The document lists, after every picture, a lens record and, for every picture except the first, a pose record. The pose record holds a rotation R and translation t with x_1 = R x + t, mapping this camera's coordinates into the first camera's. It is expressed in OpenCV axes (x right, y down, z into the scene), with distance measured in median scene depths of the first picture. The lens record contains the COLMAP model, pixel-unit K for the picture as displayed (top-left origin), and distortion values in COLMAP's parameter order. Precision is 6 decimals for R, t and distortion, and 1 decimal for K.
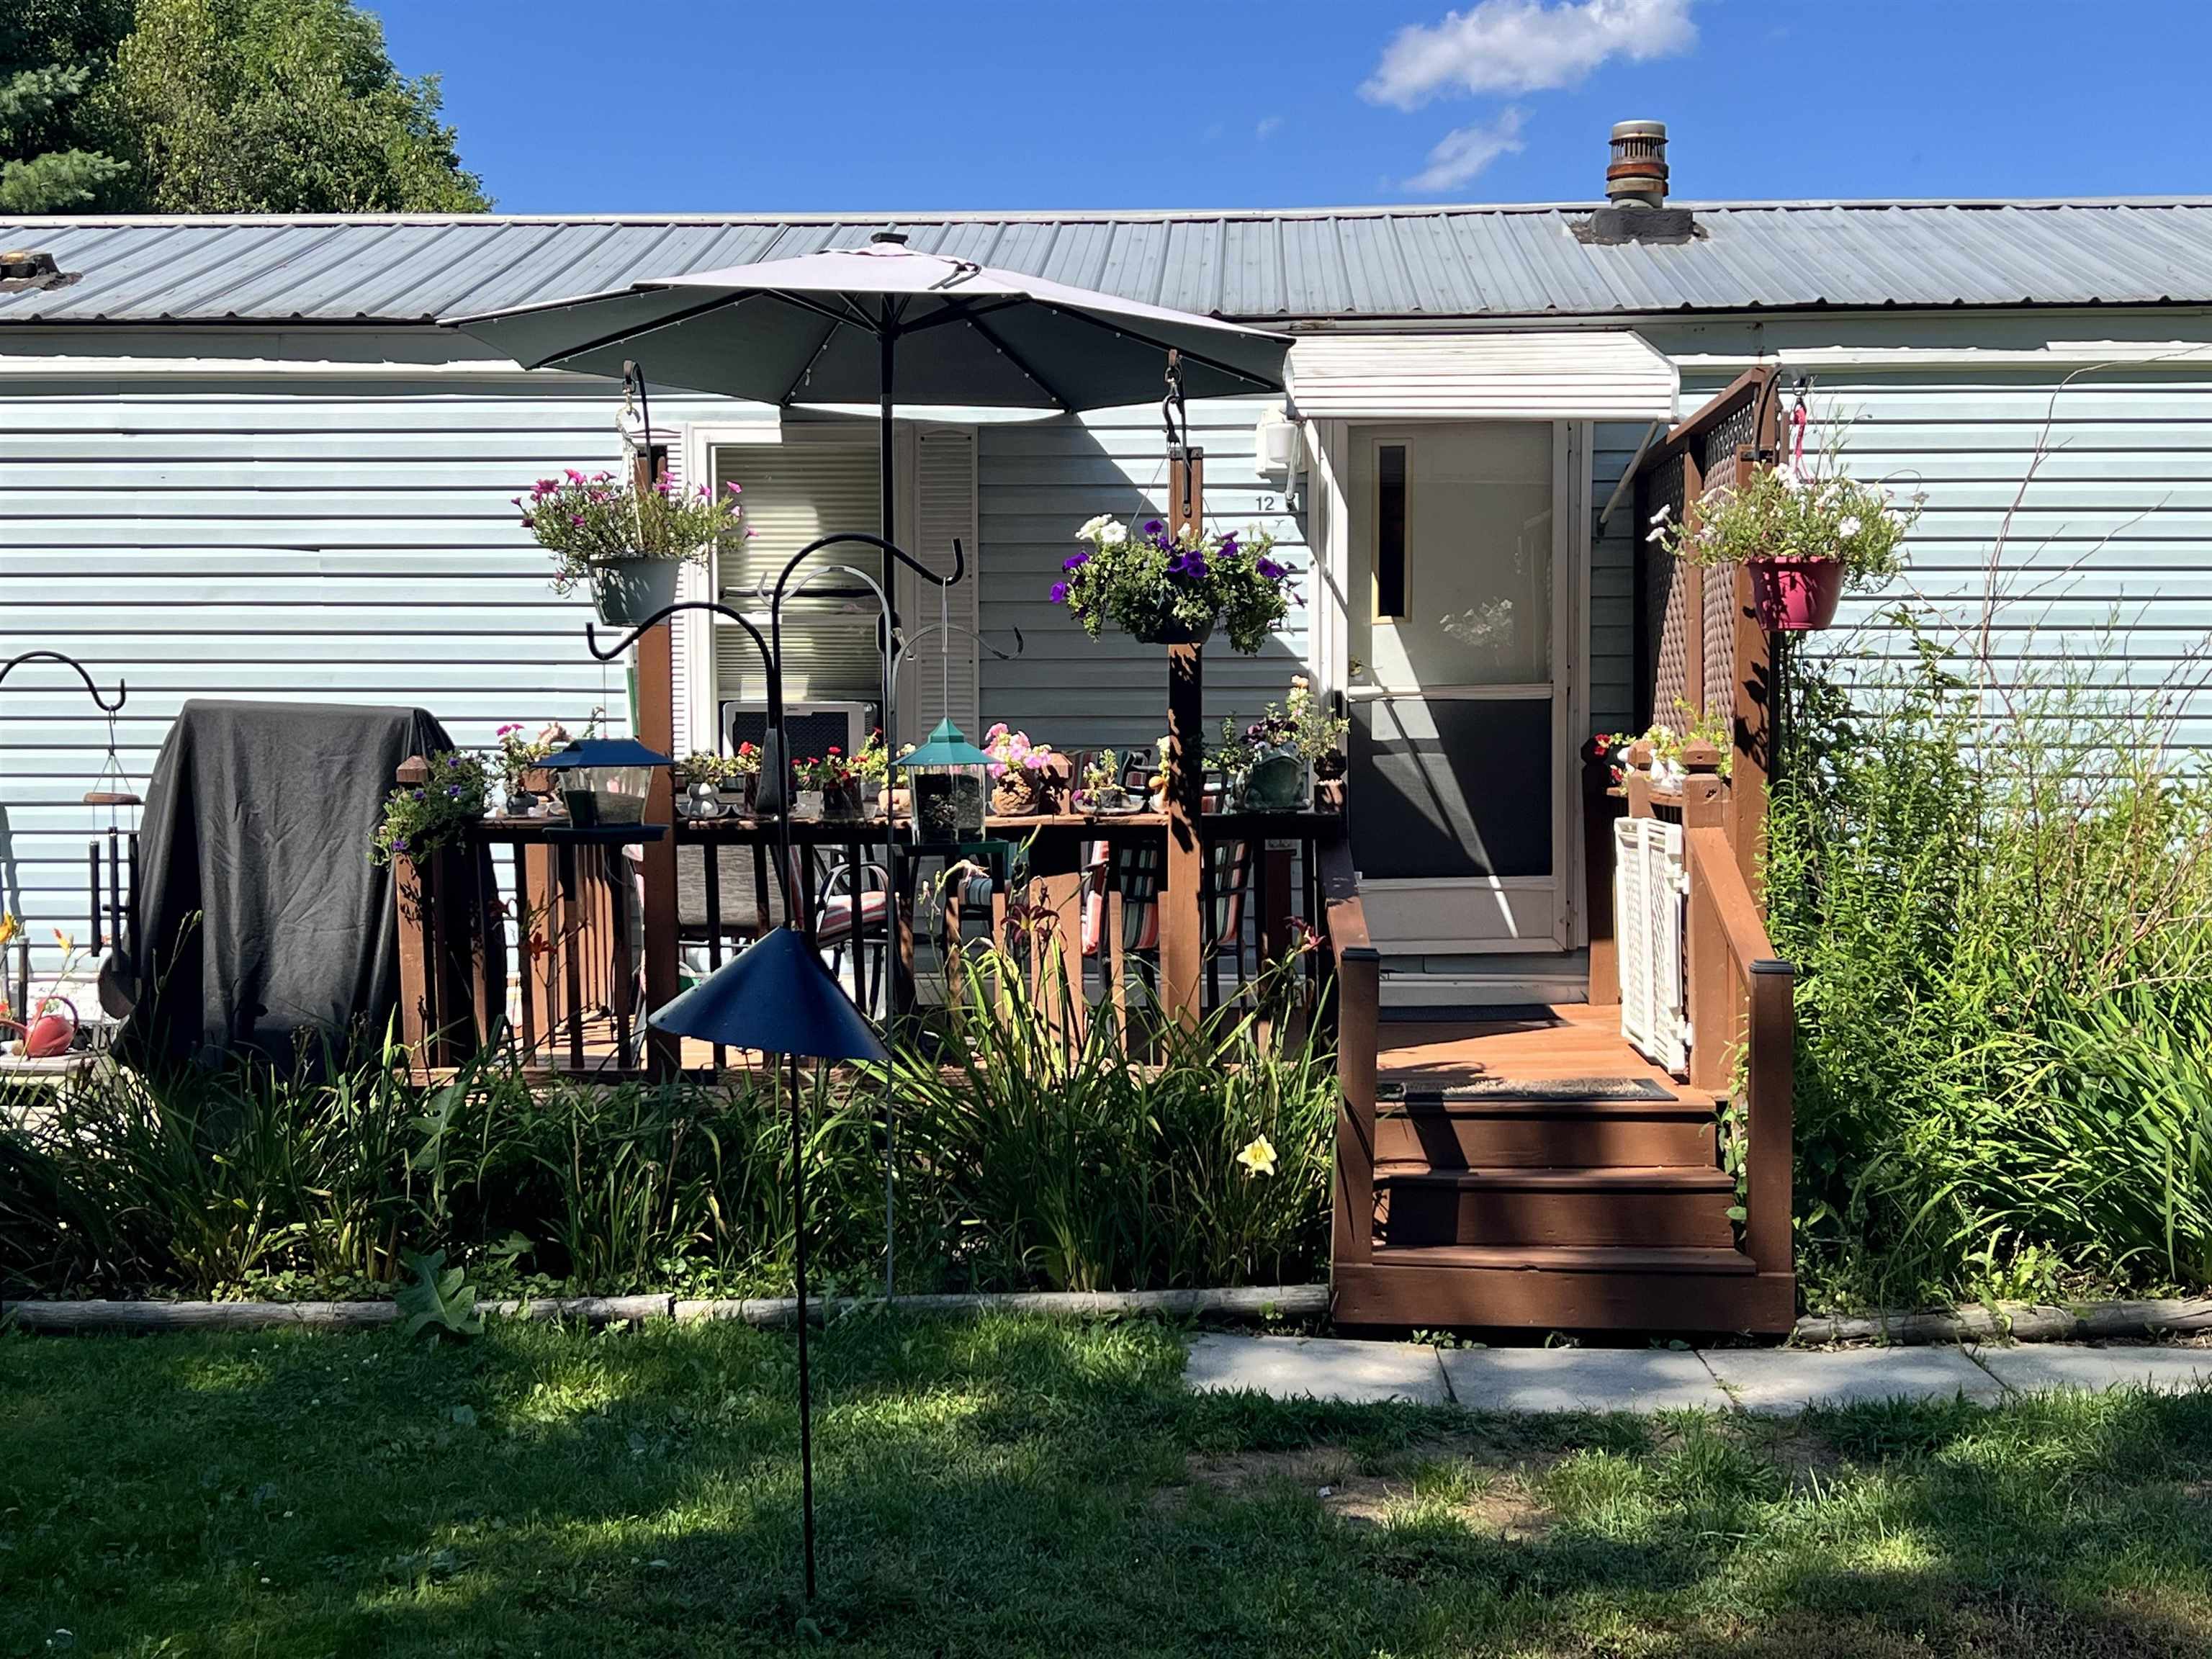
lens RADIAL K [[2942.5, 0, 1106.8], [0, 2942.5, 838.8], [0, 0, 1]] dist [0.029632, 0.000000]
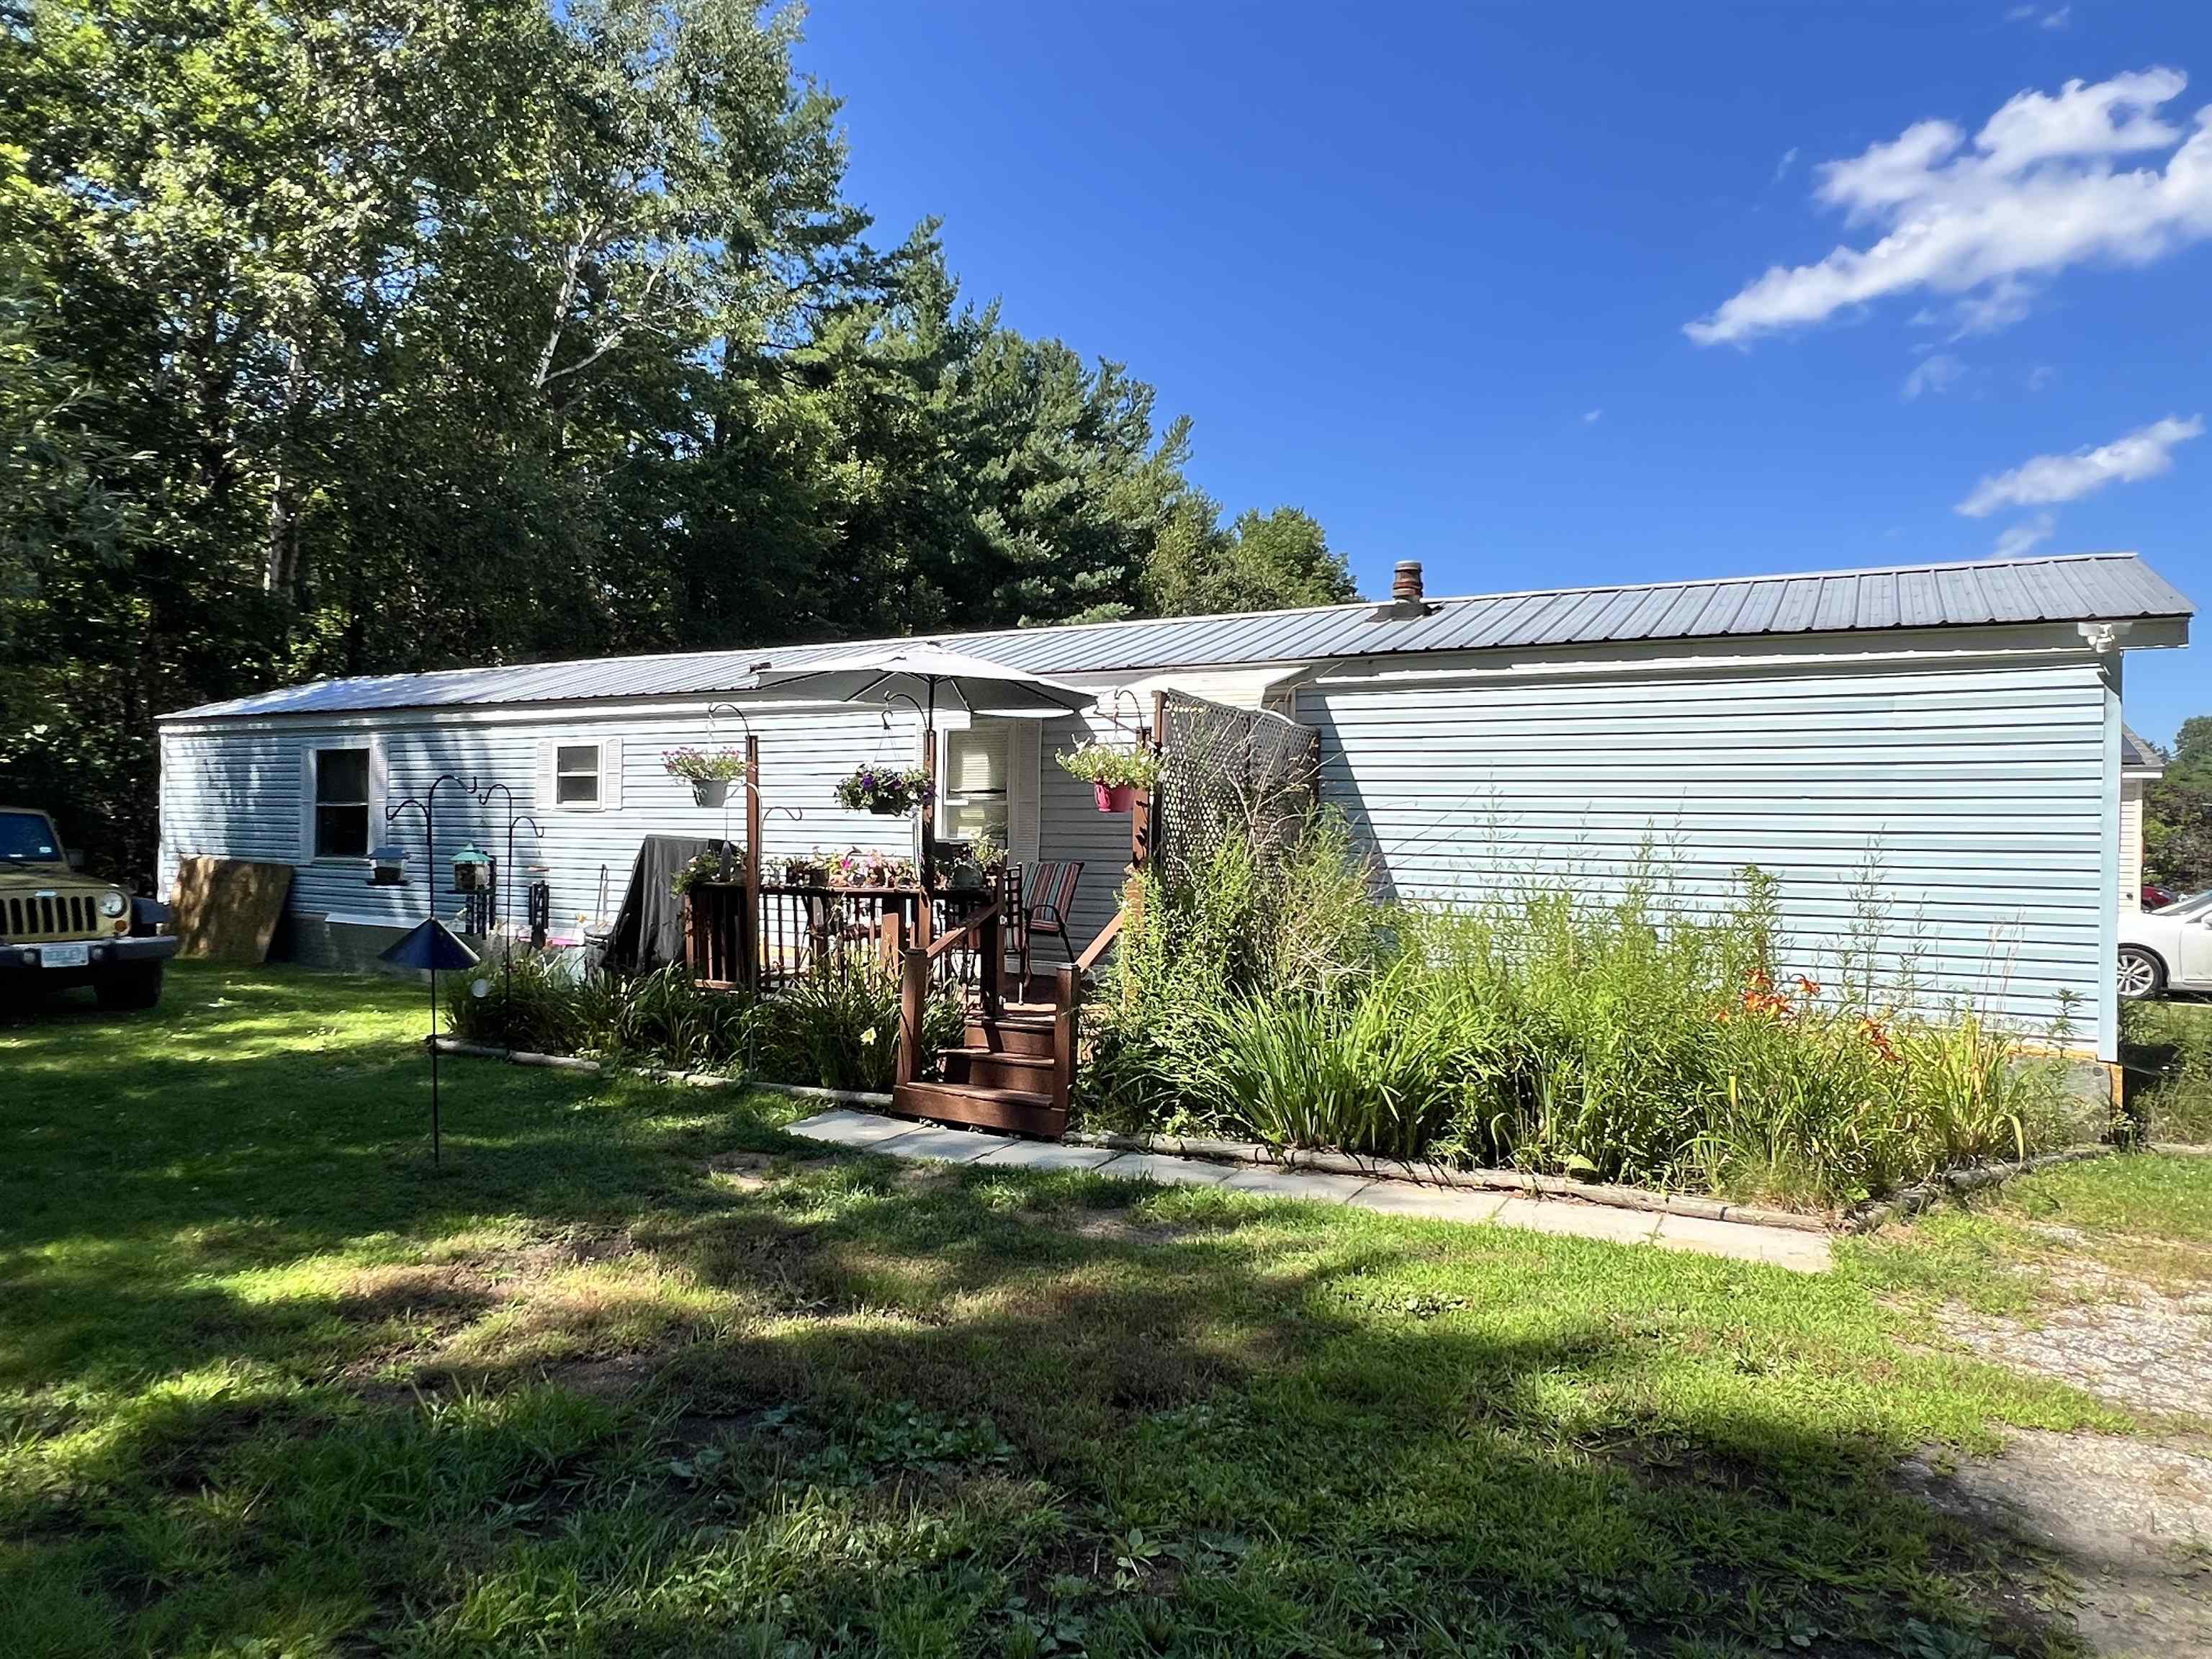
lens RADIAL K [[1411.7, 0, 1107.9], [0, 1411.7, 810.5], [0, 0, 1]] dist [-0.009786, 0.004394]
pose [[0.884319, 0.007423, -0.466824, 0.510280], [-0.038085, 0.997688, -0.056281, -0.009767], [0.465327, 0.067549, 0.882558, 0.063146]]
